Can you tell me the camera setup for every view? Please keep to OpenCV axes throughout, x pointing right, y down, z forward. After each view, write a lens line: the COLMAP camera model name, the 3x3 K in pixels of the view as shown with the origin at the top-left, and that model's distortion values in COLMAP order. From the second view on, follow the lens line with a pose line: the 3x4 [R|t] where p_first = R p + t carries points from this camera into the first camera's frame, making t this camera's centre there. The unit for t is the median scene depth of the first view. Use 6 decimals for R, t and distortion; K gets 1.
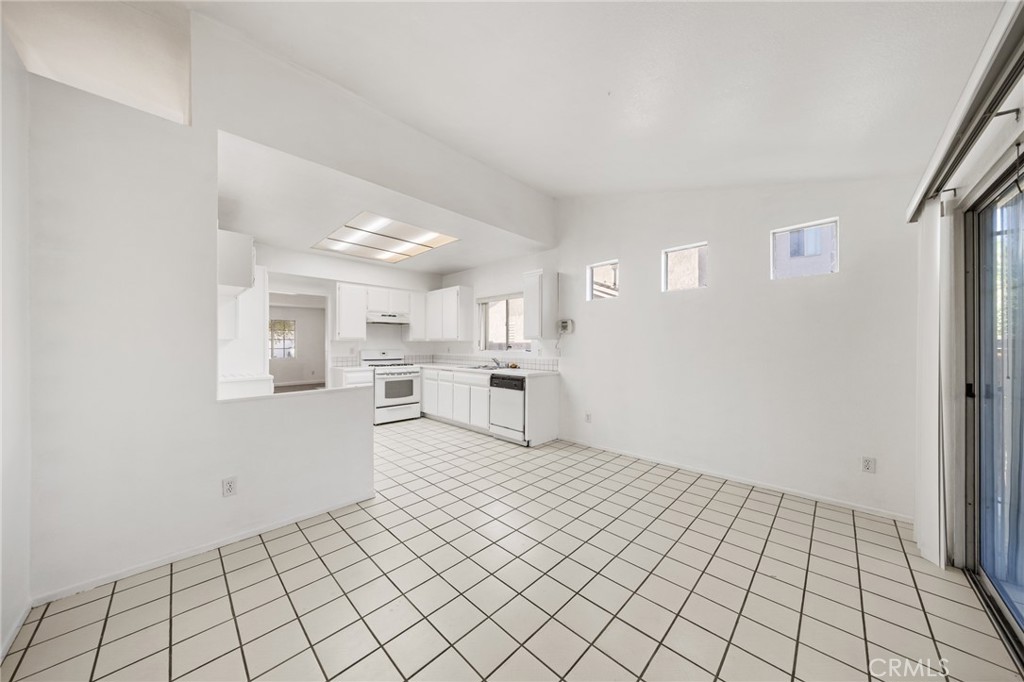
lens RADIAL K [[331.4, 0, 512.4], [0, 331.4, 342.9], [0, 0, 1]] dist [0.001015, -0.000082]
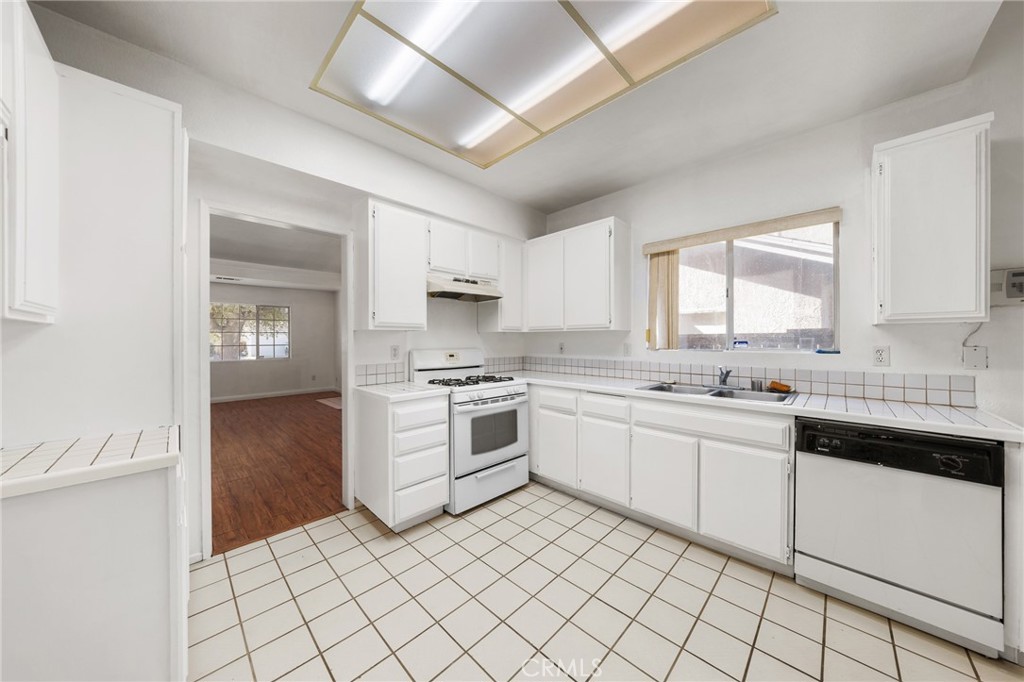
lens RADIAL K [[332.7, 0, 511.1], [0, 332.7, 342.0], [0, 0, 1]] dist [-0.009090, -0.000129]
pose [[0.999926, -0.004193, -0.011433, -0.313743], [0.004375, 0.999863, 0.015959, 0.002220], [0.011364, -0.016008, 0.999807, 0.524106]]
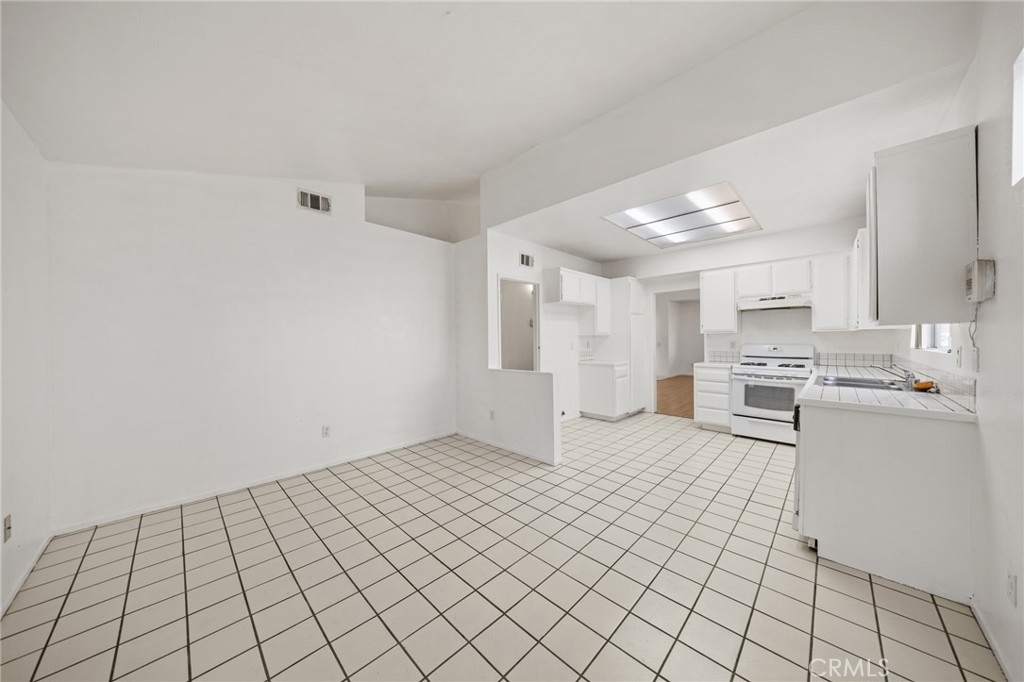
lens RADIAL K [[331.4, 0, 512.4], [0, 331.4, 342.9], [0, 0, 1]] dist [0.001015, -0.000082]
pose [[-0.004870, 0.010607, -0.999932, 0.401029], [0.016837, 0.999803, 0.010523, -0.000120], [0.999846, -0.016784, -0.005048, 0.436825]]
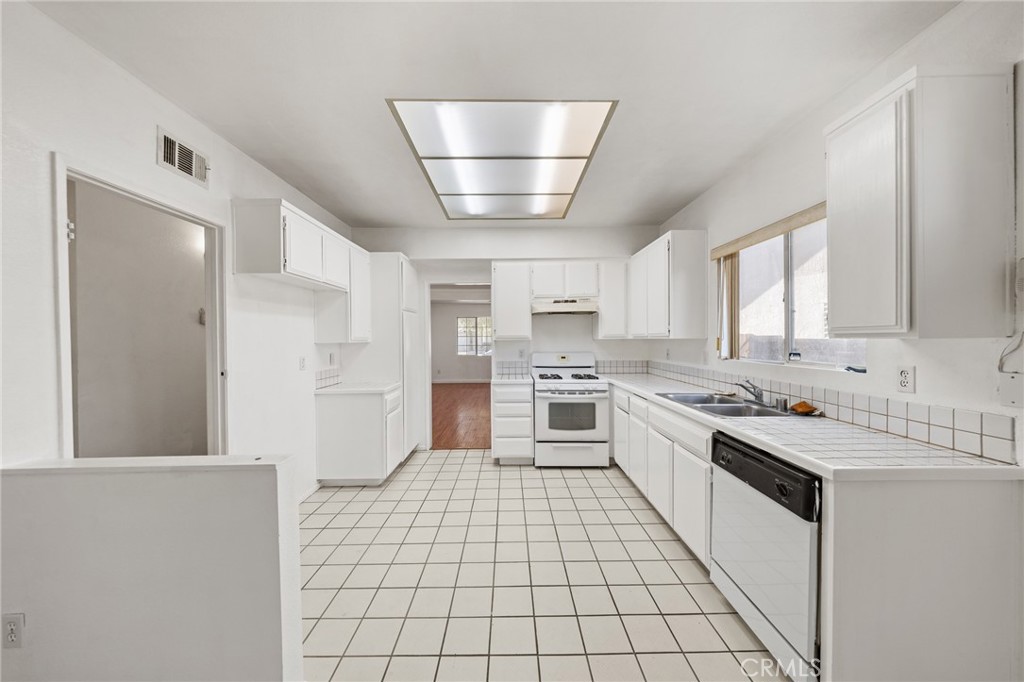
lens RADIAL K [[346.0, 0, 511.1], [0, 346.0, 339.5], [0, 0, 1]] dist [-0.001694, -0.000181]
pose [[0.698450, -0.005409, -0.715638, 0.049095], [0.015056, 0.999861, 0.007138, -0.013413], [0.715500, -0.015760, 0.698435, 0.462094]]
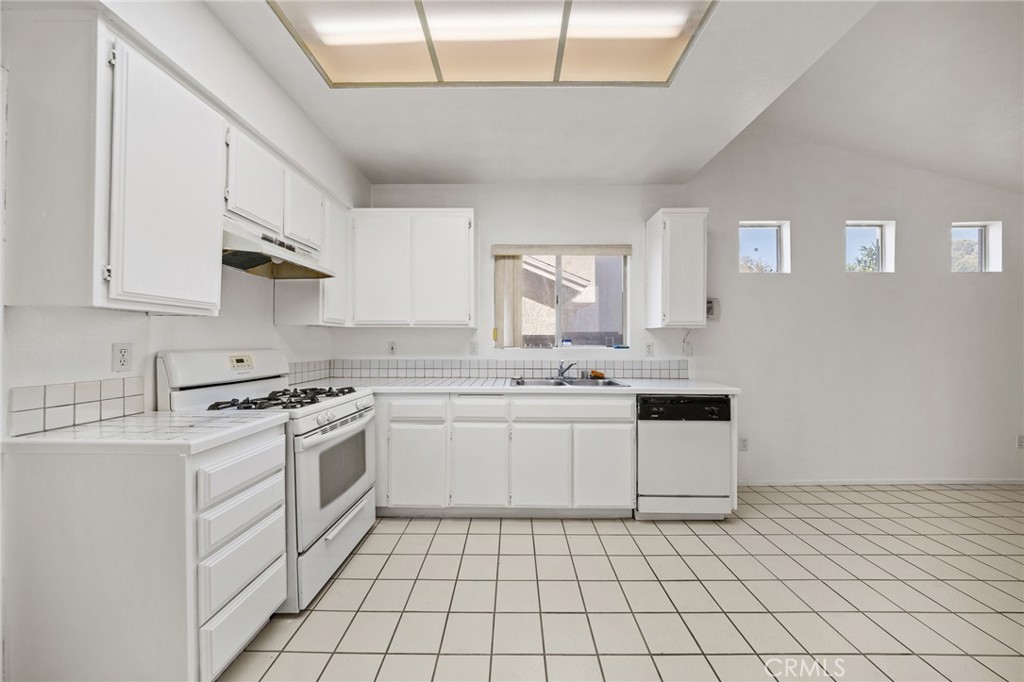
lens RADIAL K [[332.7, 0, 511.1], [0, 332.7, 342.0], [0, 0, 1]] dist [-0.009090, -0.000129]
pose [[0.725408, 0.000098, 0.688319, -0.453018], [-0.006609, 0.999955, 0.006823, 0.010277], [-0.688287, -0.009499, 0.725376, 0.642624]]
